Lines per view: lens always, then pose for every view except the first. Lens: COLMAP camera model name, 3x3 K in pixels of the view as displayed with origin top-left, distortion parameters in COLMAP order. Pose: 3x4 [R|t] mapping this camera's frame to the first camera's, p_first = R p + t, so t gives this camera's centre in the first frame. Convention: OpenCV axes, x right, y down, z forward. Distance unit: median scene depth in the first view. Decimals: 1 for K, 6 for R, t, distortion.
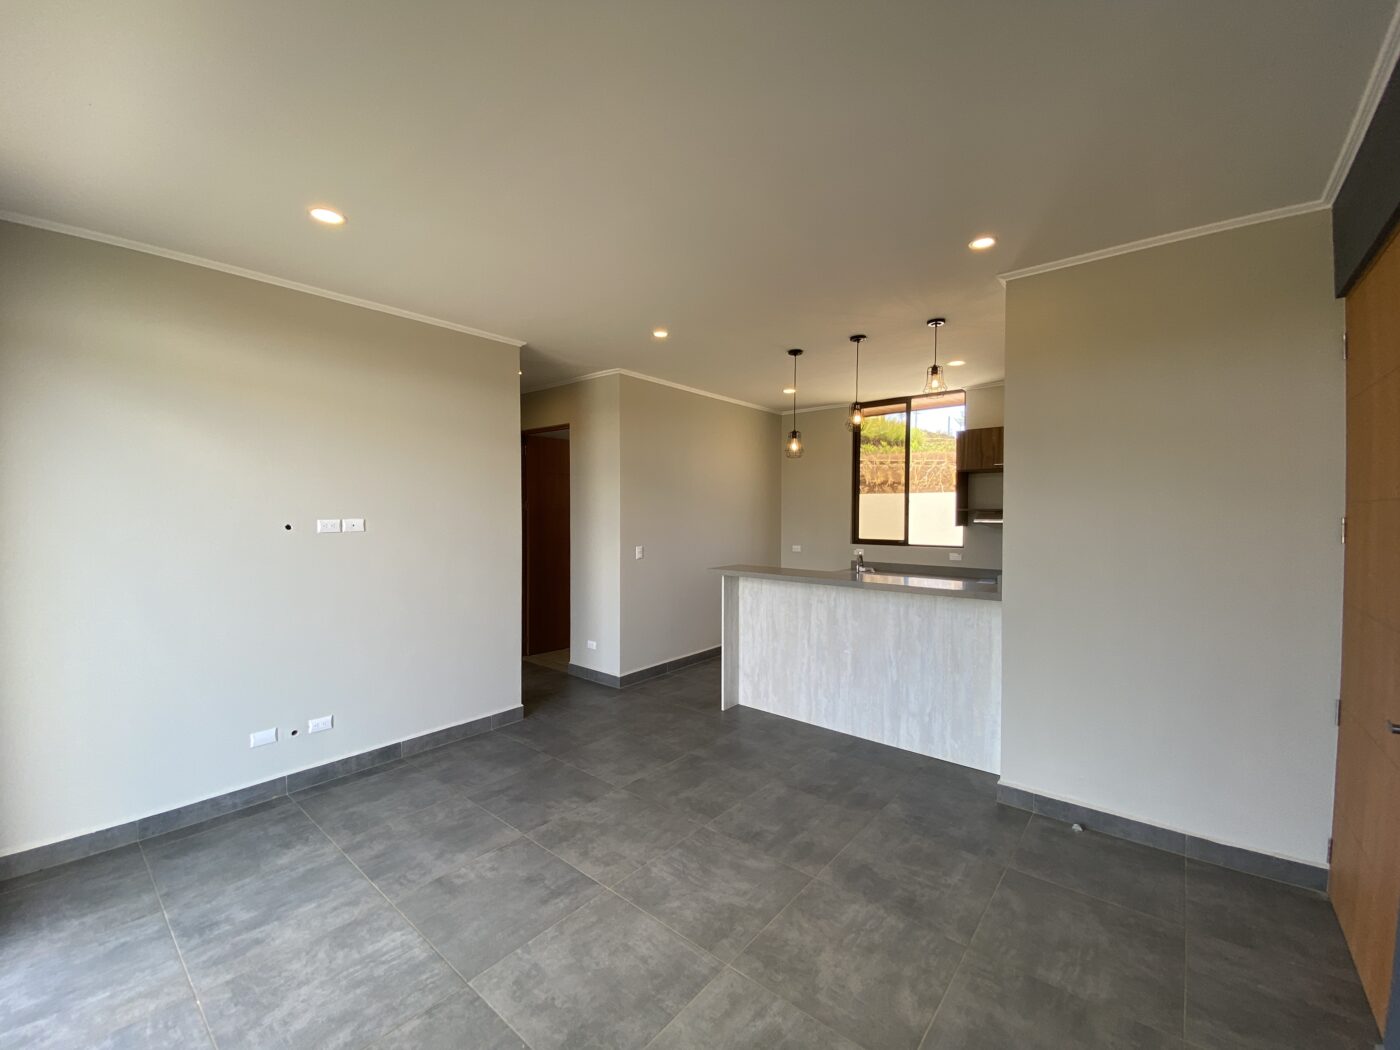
lens RADIAL K [[566.8, 0, 698.1], [0, 566.8, 521.6], [0, 0, 1]] dist [0.028127, -0.023917]
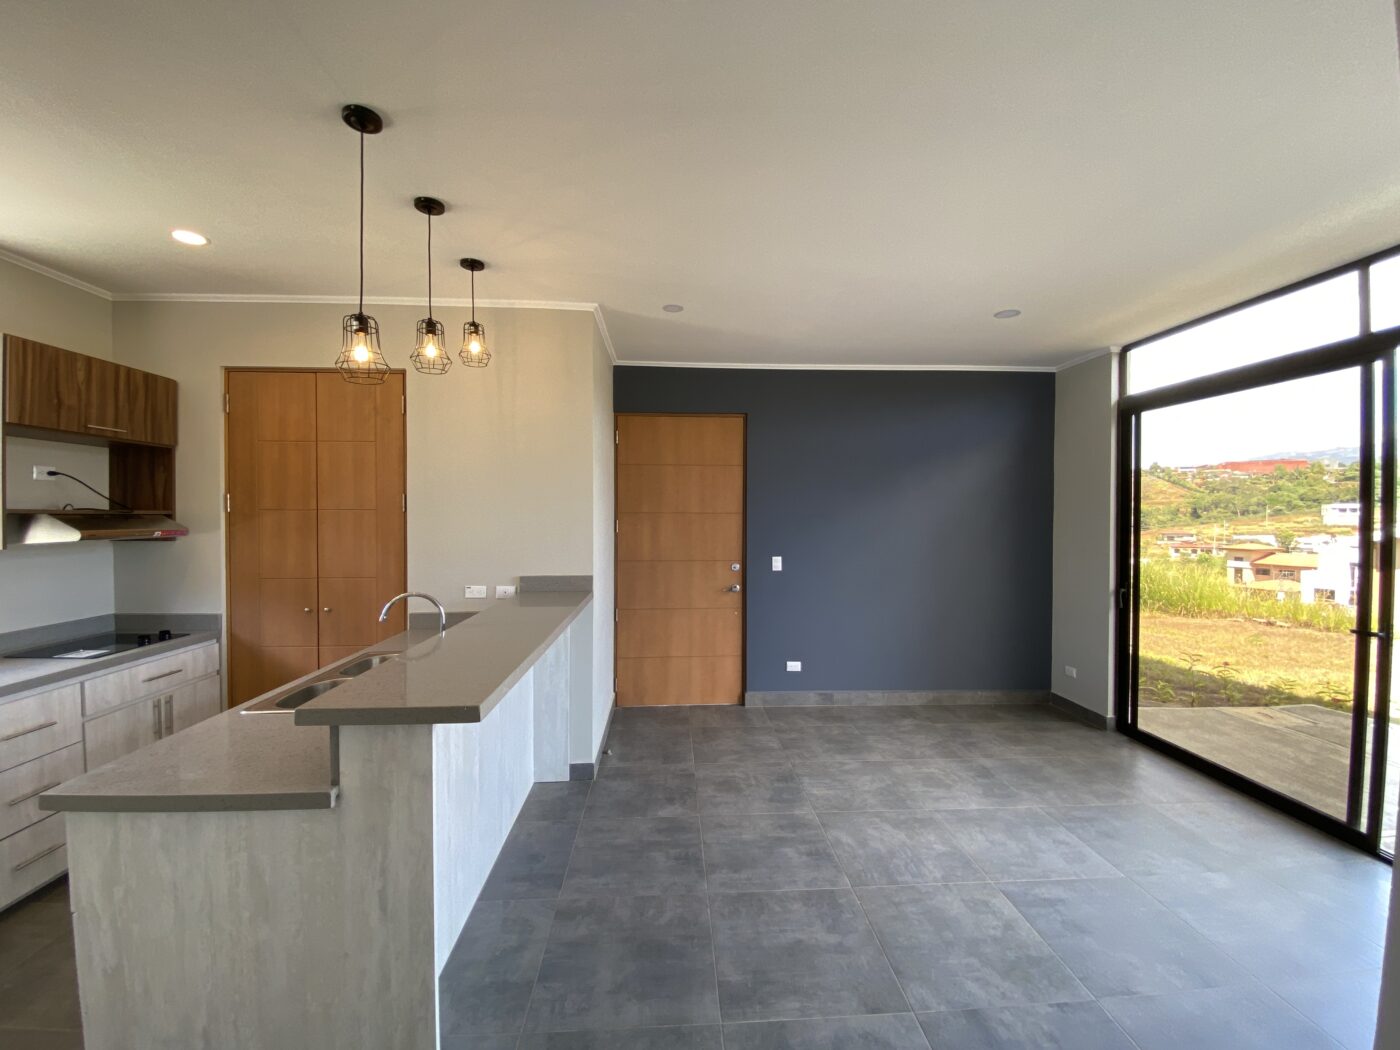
lens RADIAL K [[566.8, 0, 698.1], [0, 566.8, 521.6], [0, 0, 1]] dist [0.028127, -0.023917]
pose [[-0.682930, -0.013466, 0.730360, -0.495875], [0.006301, 0.999684, 0.024323, -0.044565], [-0.730457, 0.021213, -0.682629, 1.904805]]
